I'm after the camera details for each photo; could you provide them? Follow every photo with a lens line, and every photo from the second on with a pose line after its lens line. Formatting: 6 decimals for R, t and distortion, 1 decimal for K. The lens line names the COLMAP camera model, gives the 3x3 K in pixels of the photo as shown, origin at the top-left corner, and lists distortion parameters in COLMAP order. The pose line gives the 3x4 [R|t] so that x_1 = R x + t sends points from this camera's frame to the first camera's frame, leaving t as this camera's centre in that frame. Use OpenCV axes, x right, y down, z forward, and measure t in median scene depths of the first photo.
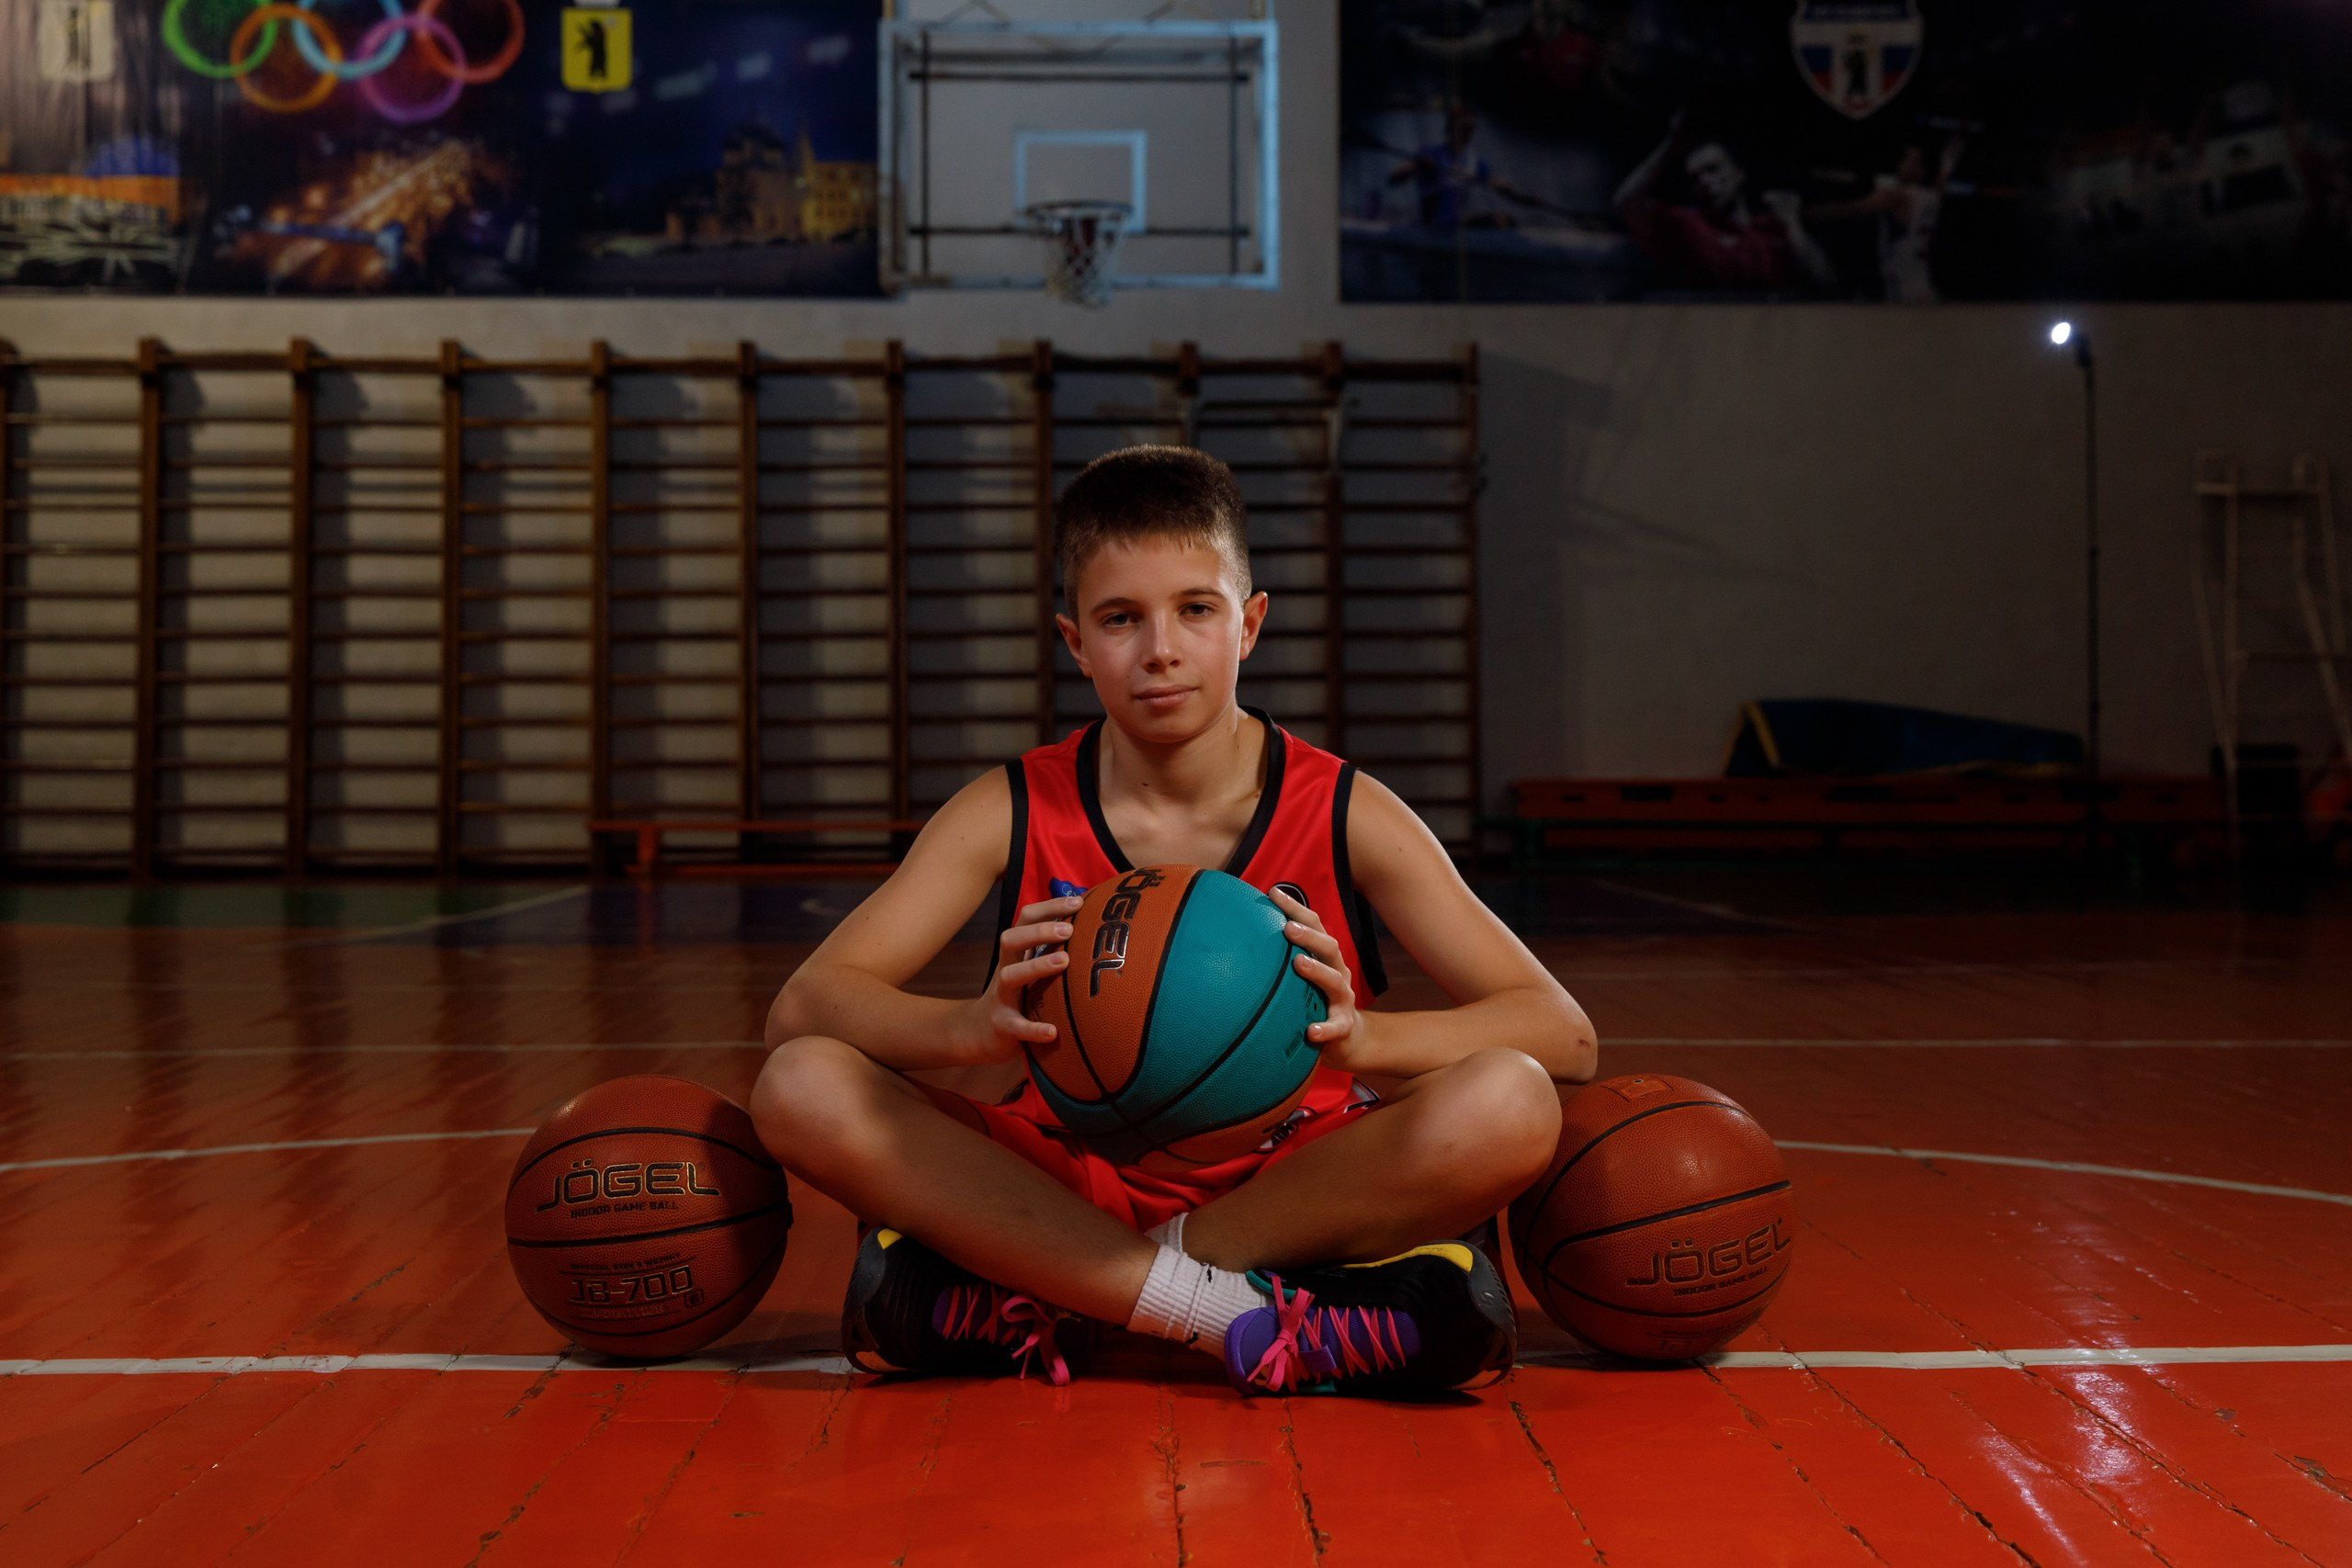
lens RADIAL K [[1732.6, 0, 1171.7], [0, 1732.6, 706.3], [0, 0, 1]] dist [-0.085975, 0.057942]
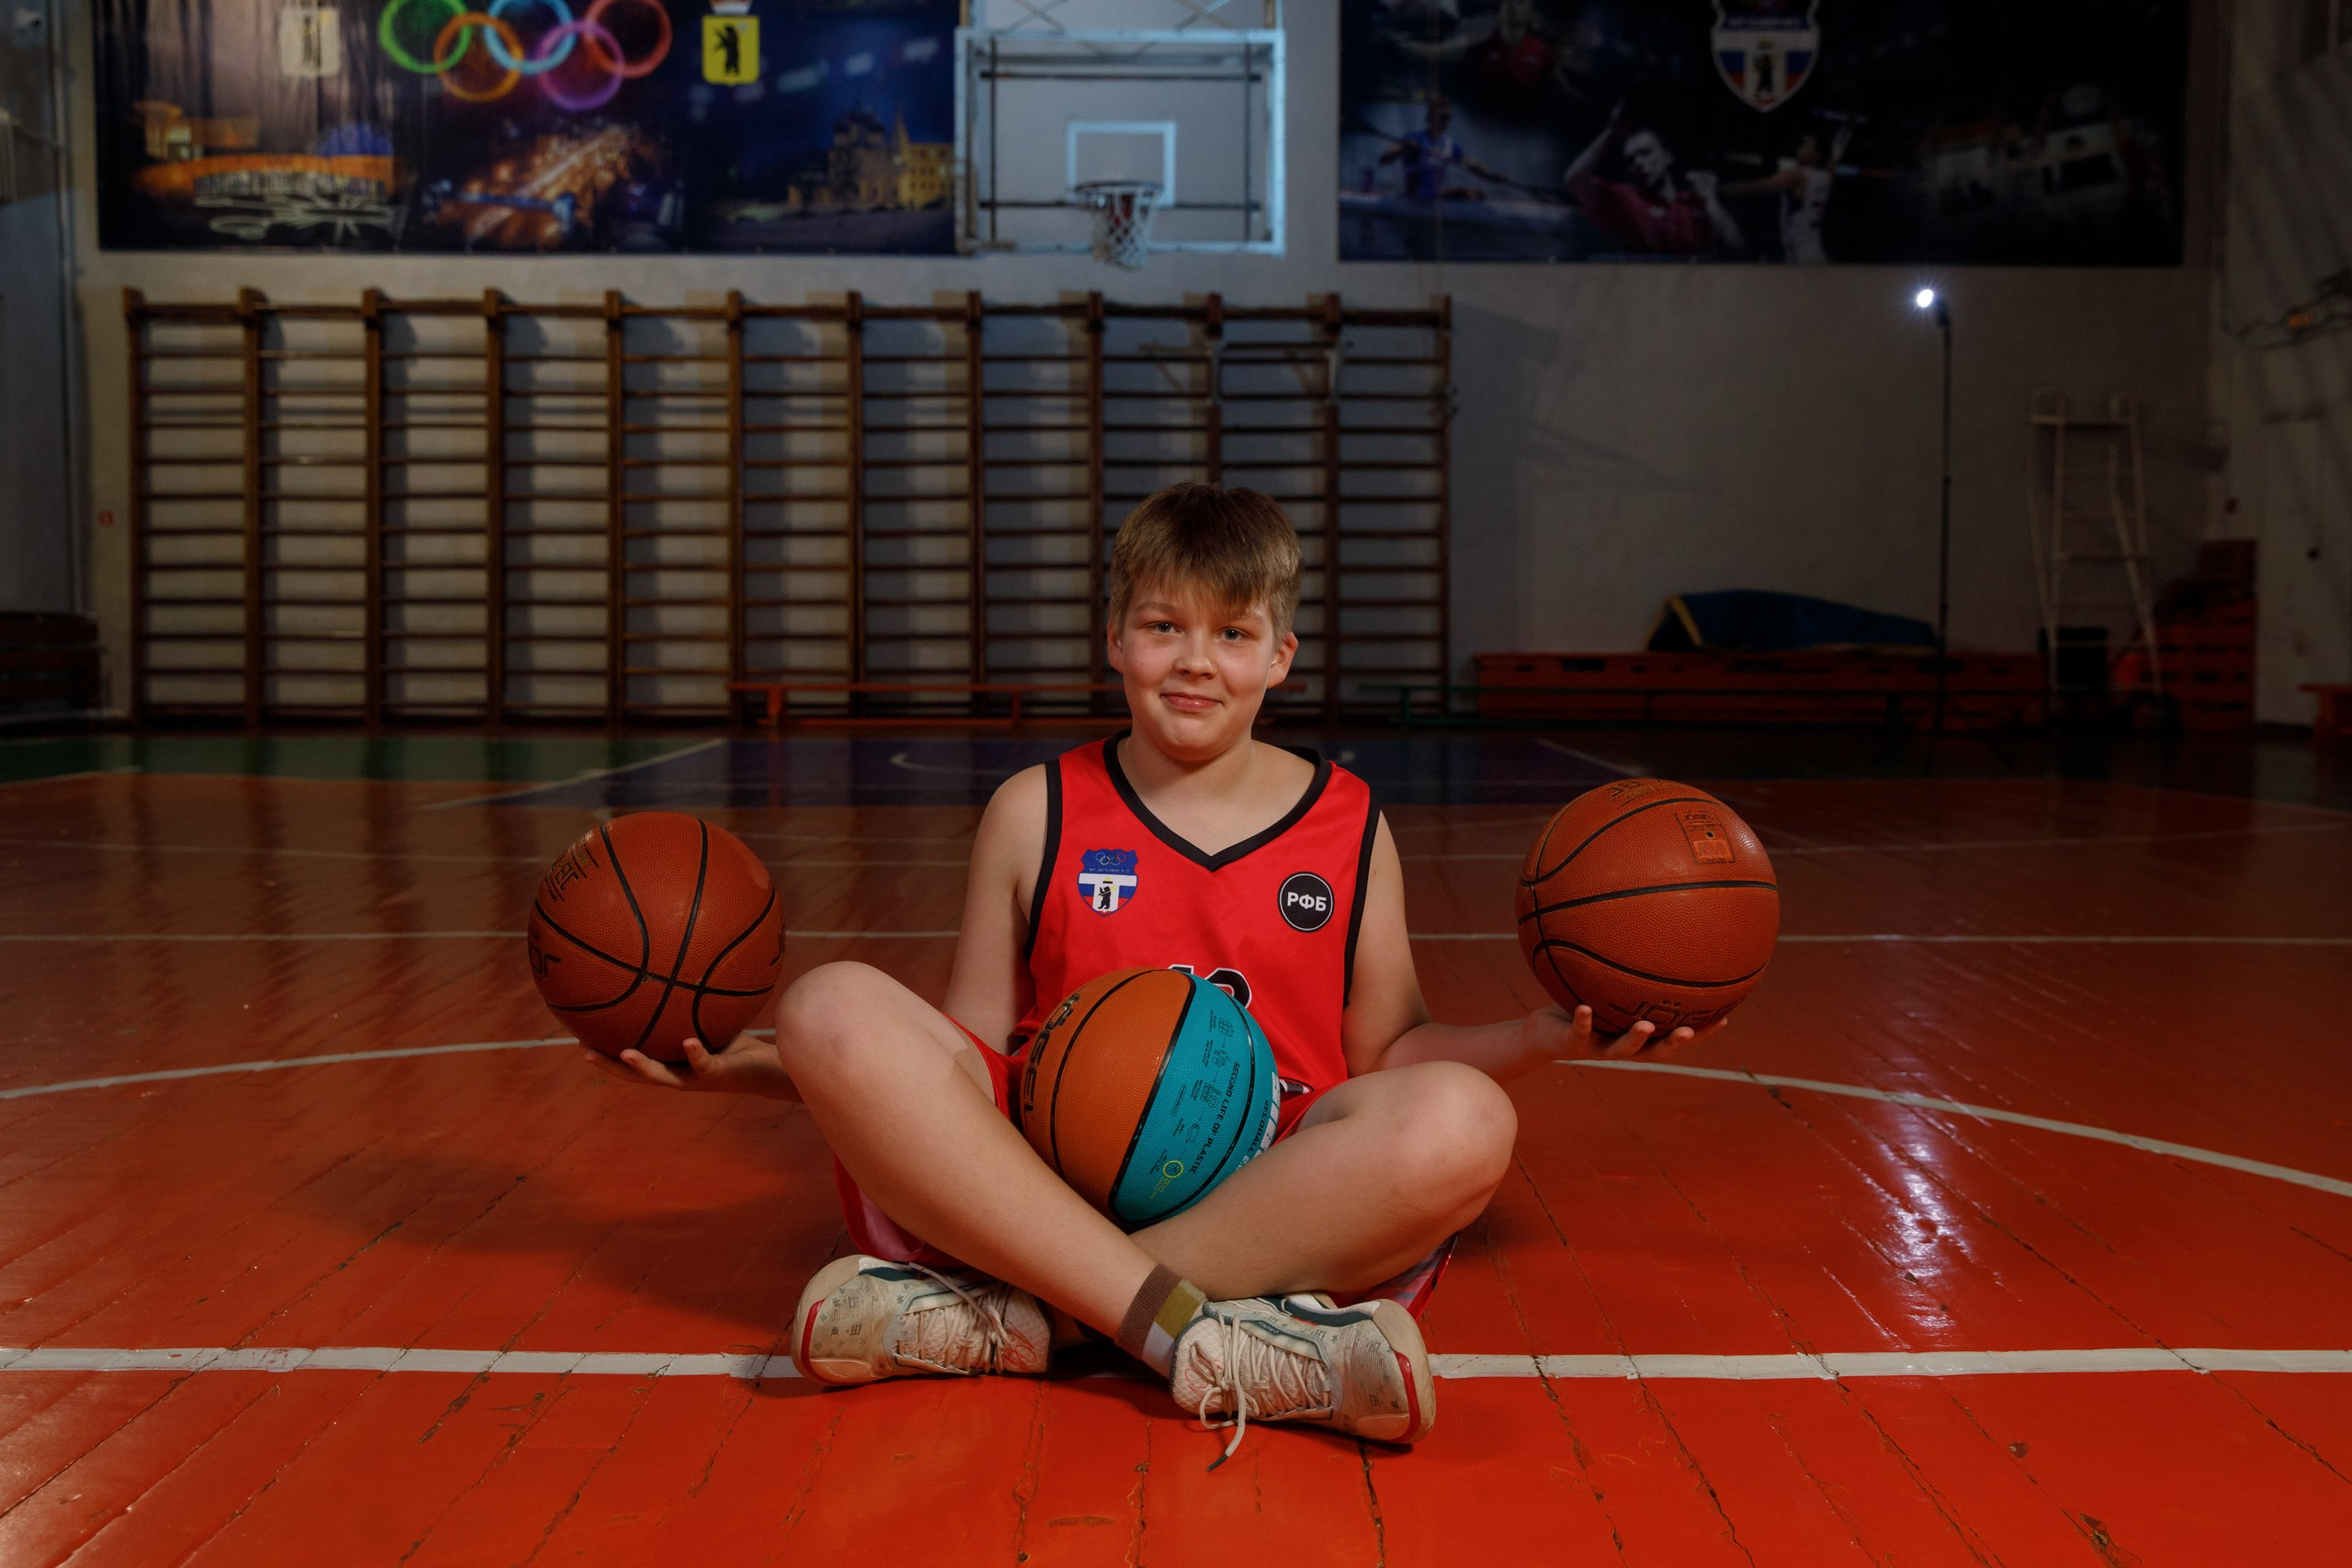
lens RADIAL K [[2252.1, 0, 1182.9], [0, 2252.1, 763.8], [0, 0, 1]] dist [-0.009787, 0.000000]
pose [[0.999982, 0.005586, -0.002137, -0.007527], [-0.005397, 0.996797, 0.079787, -0.005965], [0.002576, -0.079774, 0.996810, -0.637593]]
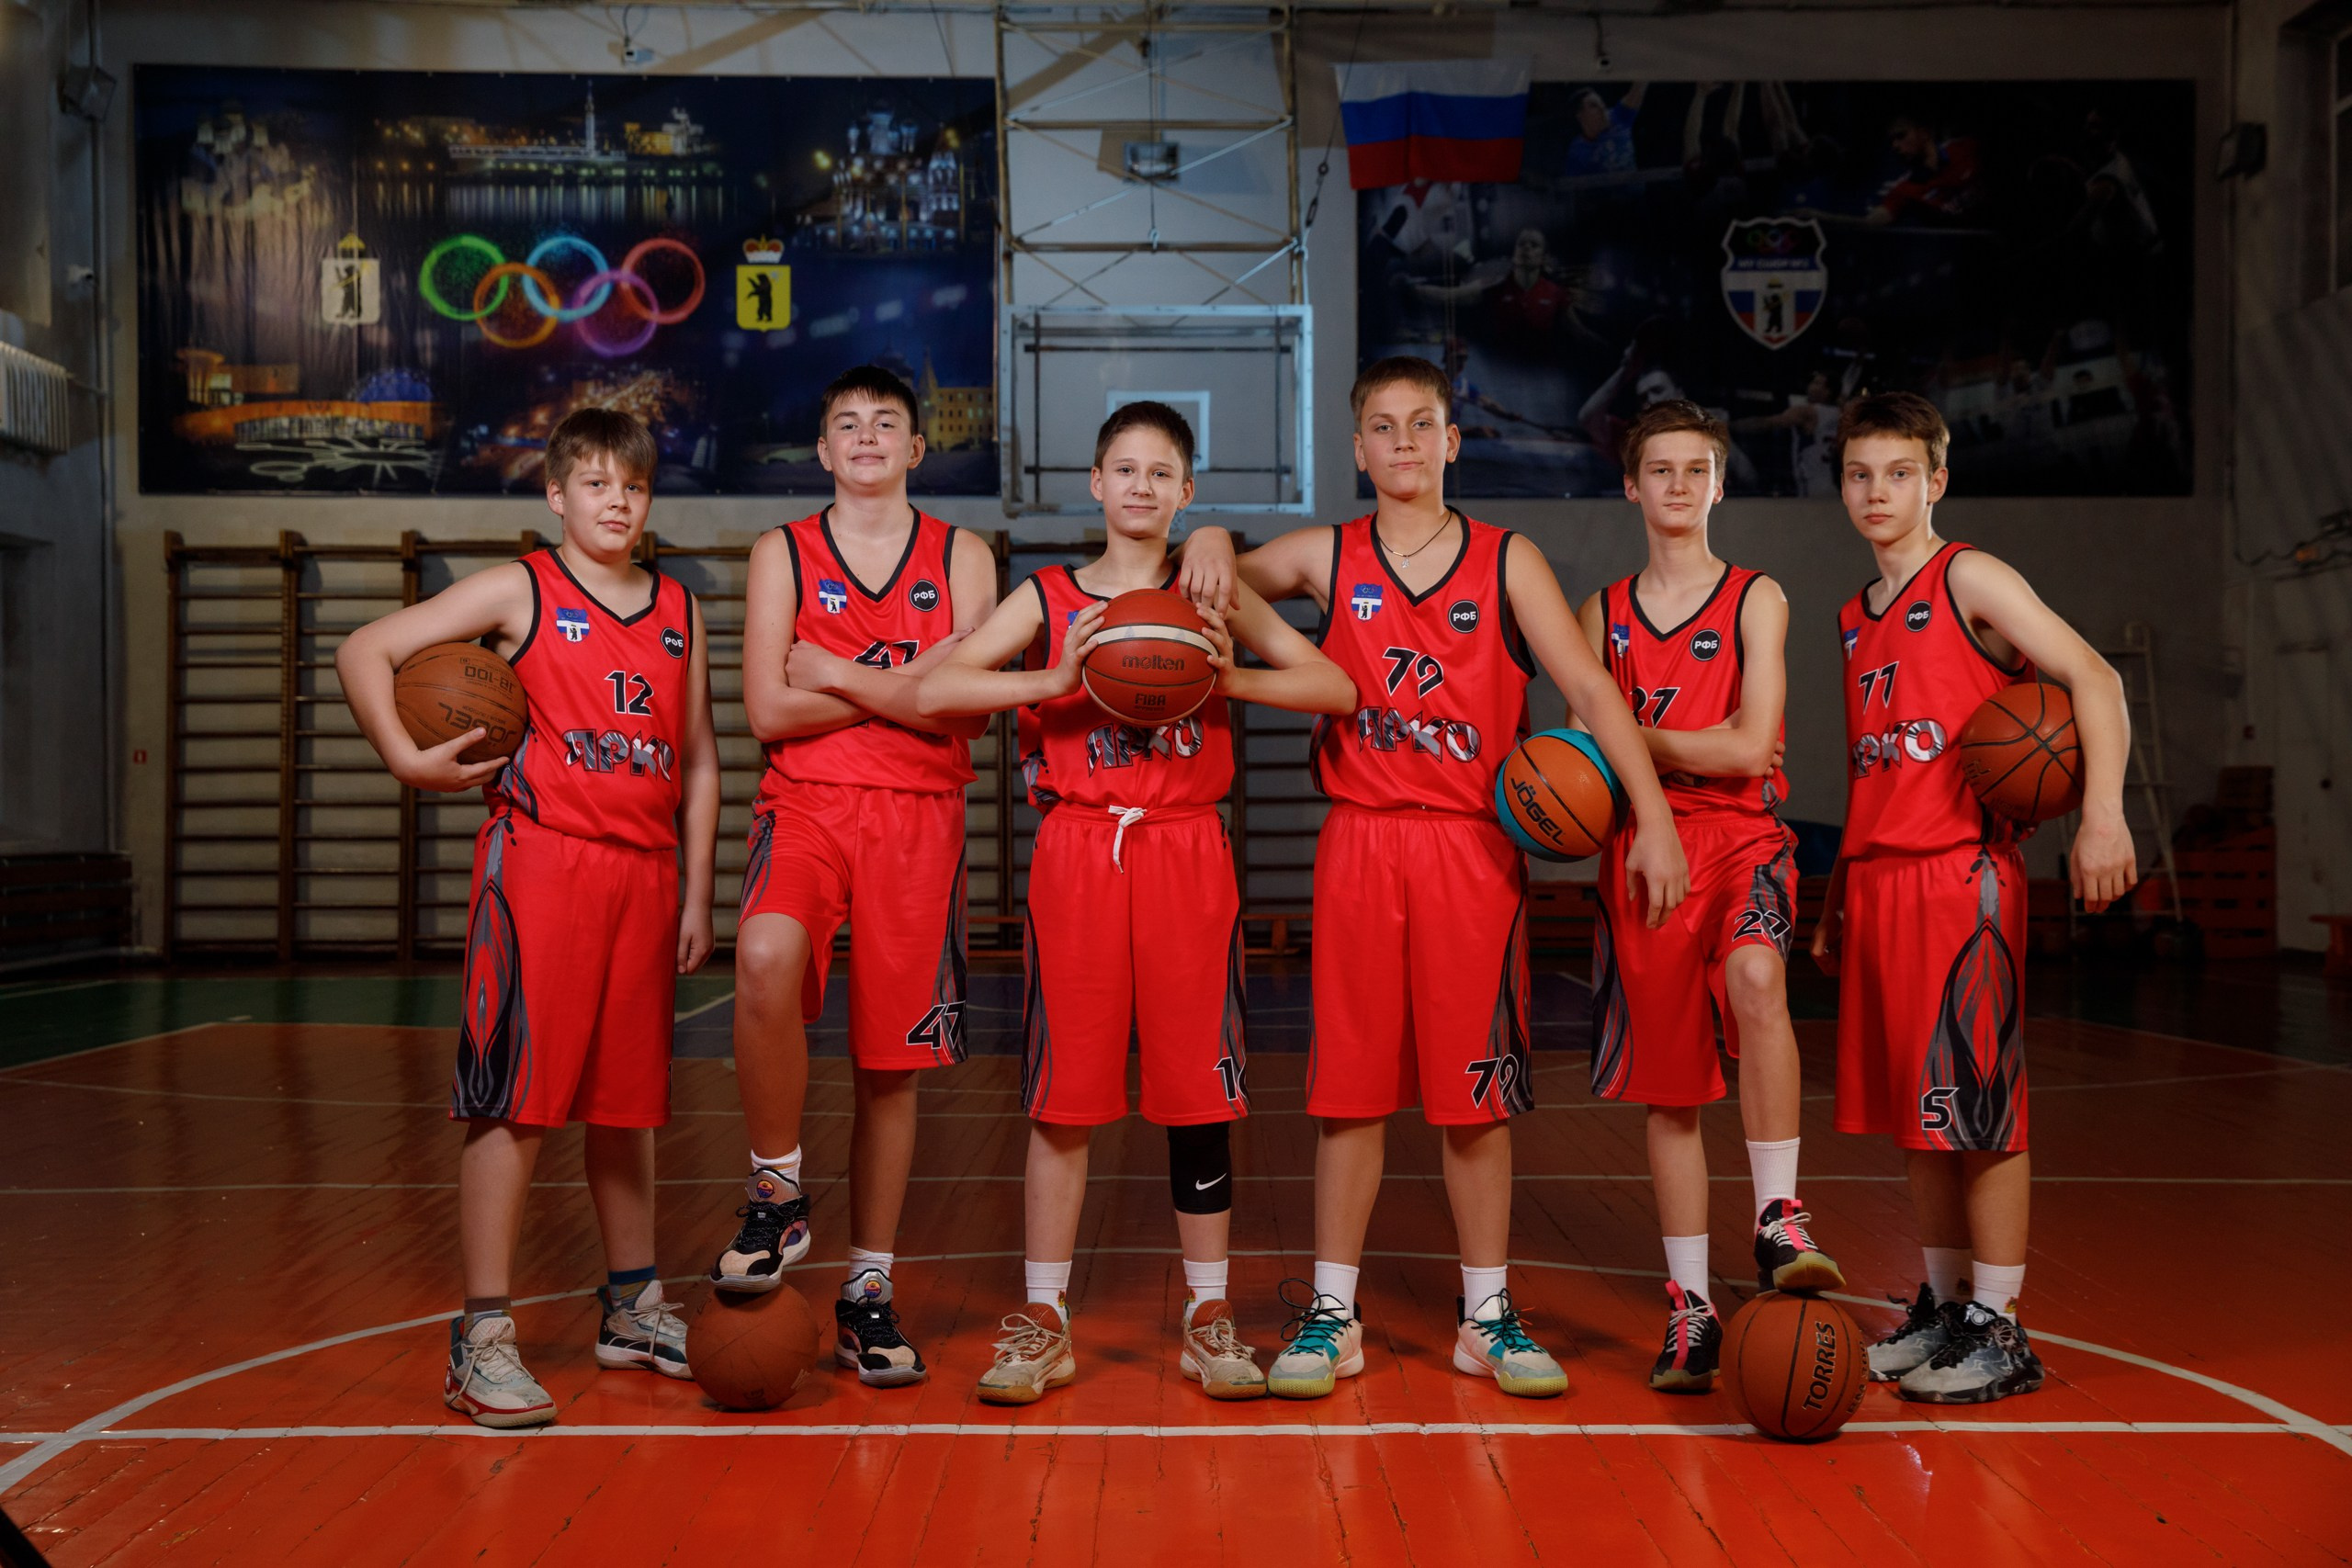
lens RADIAL K [[2252.1, 0, 1194.6], [0, 2252.1, 853.8], [0, 0, 1]] dist [-0.009787, 0.000000]
pose [[0.999973, 0.000327, -0.007332, -0.008930], [-0.000195, 0.999837, 0.018037, -0.007491], [0.007337, -0.018035, 0.999810, -0.646055]]
